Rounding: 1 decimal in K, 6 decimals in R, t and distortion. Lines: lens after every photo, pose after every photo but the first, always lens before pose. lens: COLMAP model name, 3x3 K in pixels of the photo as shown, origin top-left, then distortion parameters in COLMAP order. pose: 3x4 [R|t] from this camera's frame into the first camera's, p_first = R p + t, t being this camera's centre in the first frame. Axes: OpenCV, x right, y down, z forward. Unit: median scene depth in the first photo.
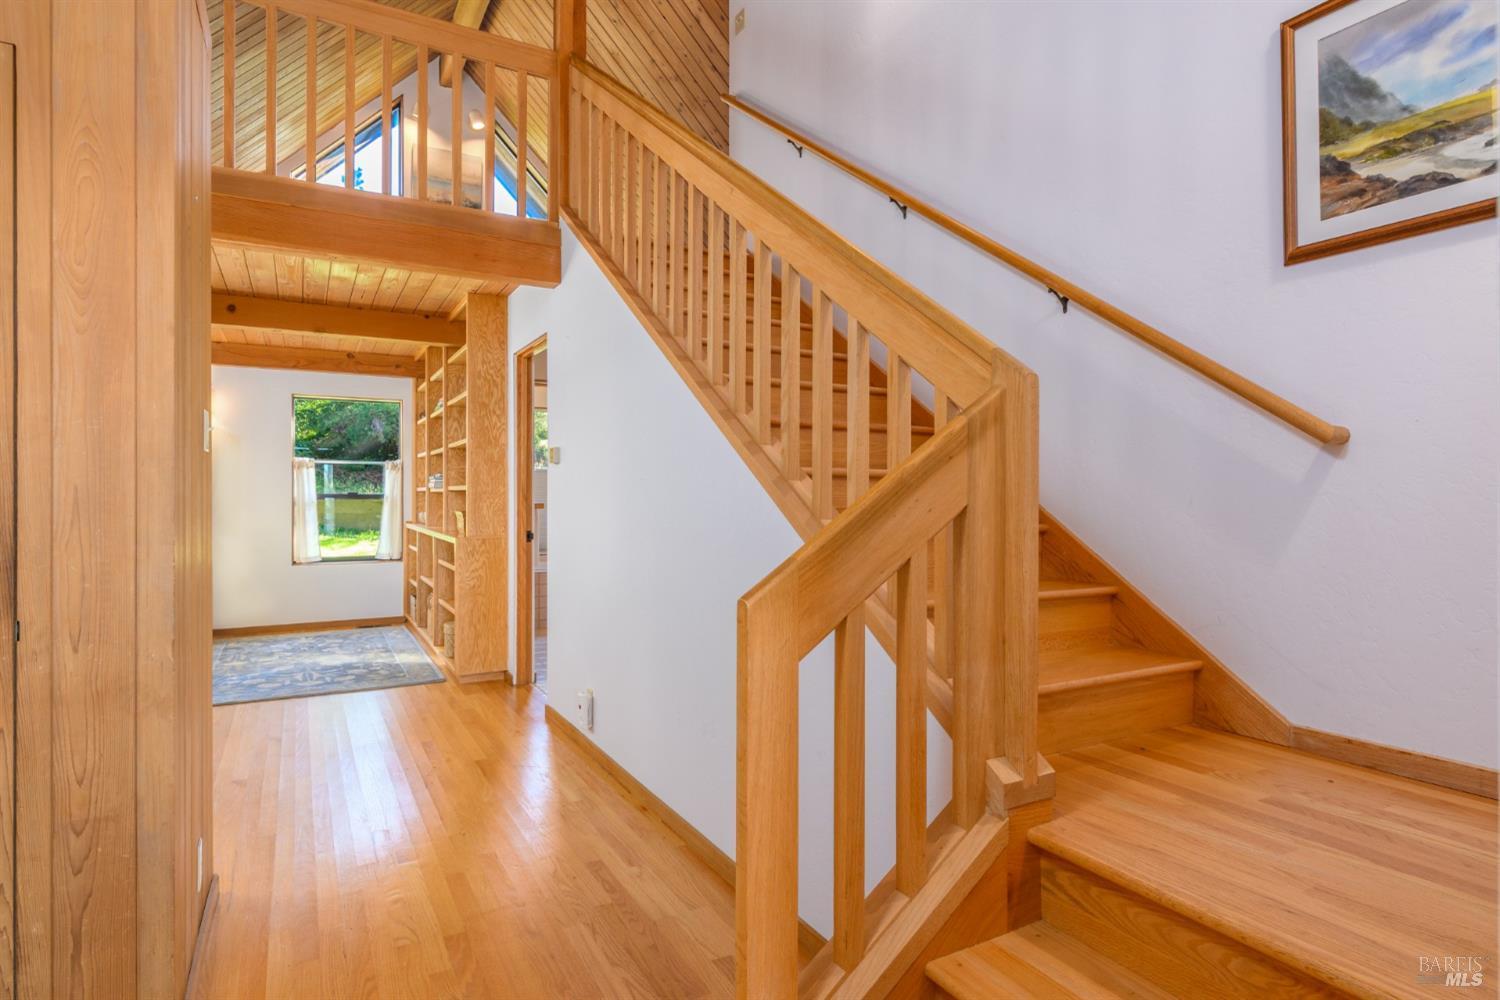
lens RADIAL K [[729.8, 0, 749.7], [0, 729.8, 506.0], [0, 0, 1]] dist [-0.000637, -0.000051]
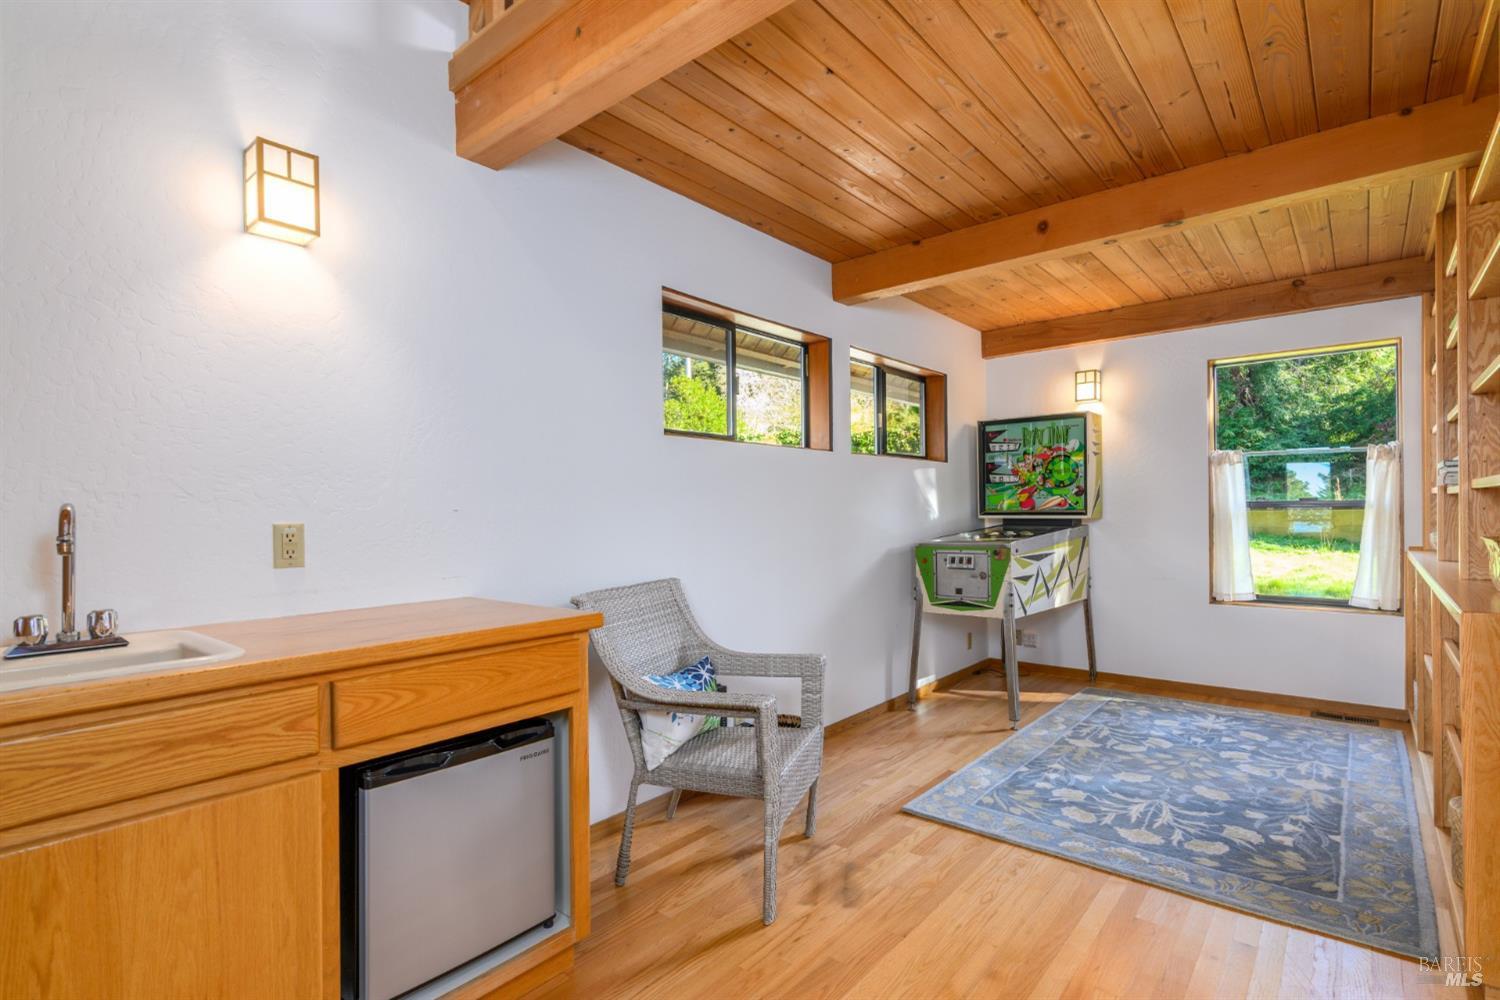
lens RADIAL K [[729.8, 0, 749.7], [0, 729.8, 506.0], [0, 0, 1]] dist [-0.000637, -0.000051]
pose [[0.332543, -0.009174, -0.943043, -0.107165], [-0.003491, 0.999934, -0.010958, -0.003039], [0.943082, 0.006936, 0.332489, 0.337410]]
